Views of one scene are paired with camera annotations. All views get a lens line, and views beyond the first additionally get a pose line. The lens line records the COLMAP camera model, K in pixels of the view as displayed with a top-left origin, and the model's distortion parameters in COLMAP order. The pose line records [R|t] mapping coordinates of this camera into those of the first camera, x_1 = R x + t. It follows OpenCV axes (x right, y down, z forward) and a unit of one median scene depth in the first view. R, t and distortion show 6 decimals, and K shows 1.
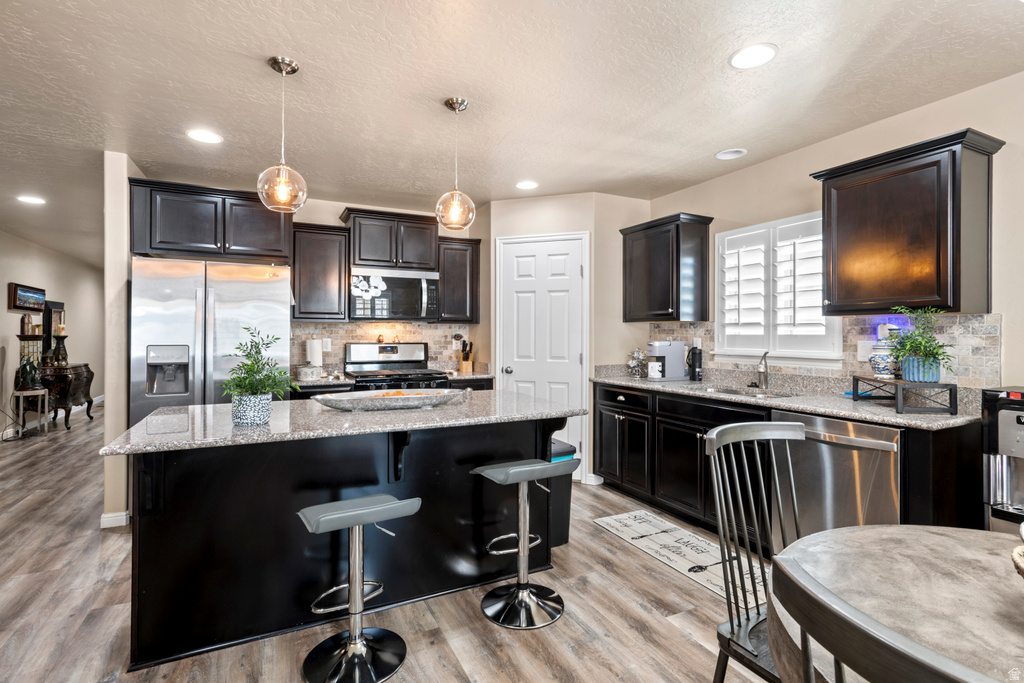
lens RADIAL K [[496.9, 0, 512.0], [0, 496.9, 333.6], [0, 0, 1]] dist [-0.002832, 0.007384]
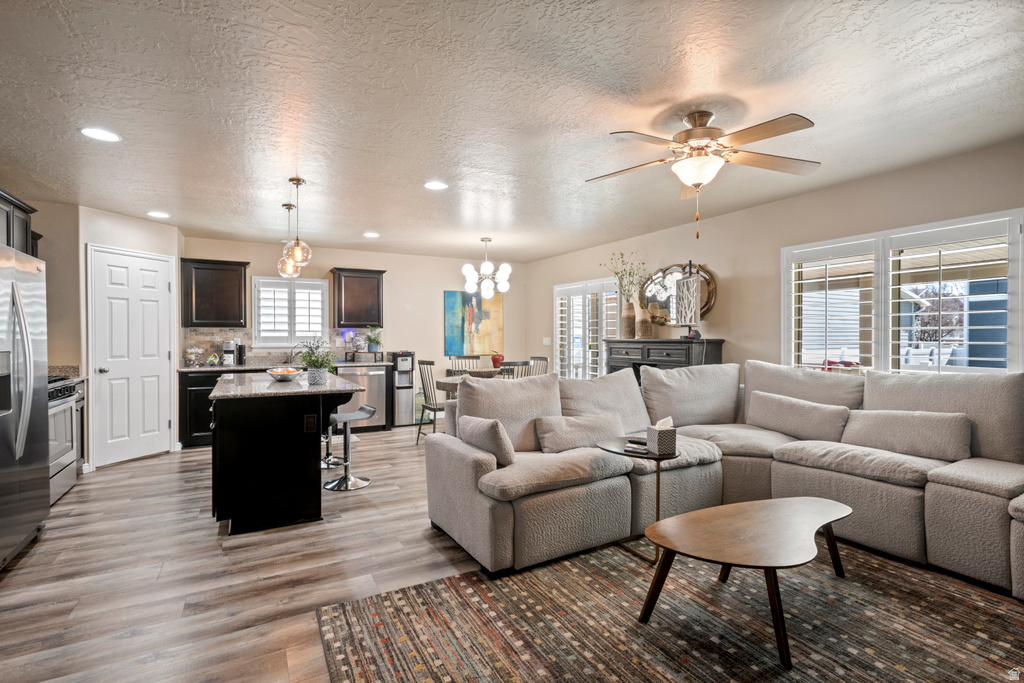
lens RADIAL K [[496.9, 0, 513.8], [0, 496.9, 340.9], [0, 0, 1]] dist [-0.002832, 0.007384]
pose [[-0.035281, -0.014848, 0.999267, -1.388877], [-0.000585, 0.999890, 0.014836, -0.007476], [-0.999377, -0.000061, -0.035286, 0.188088]]
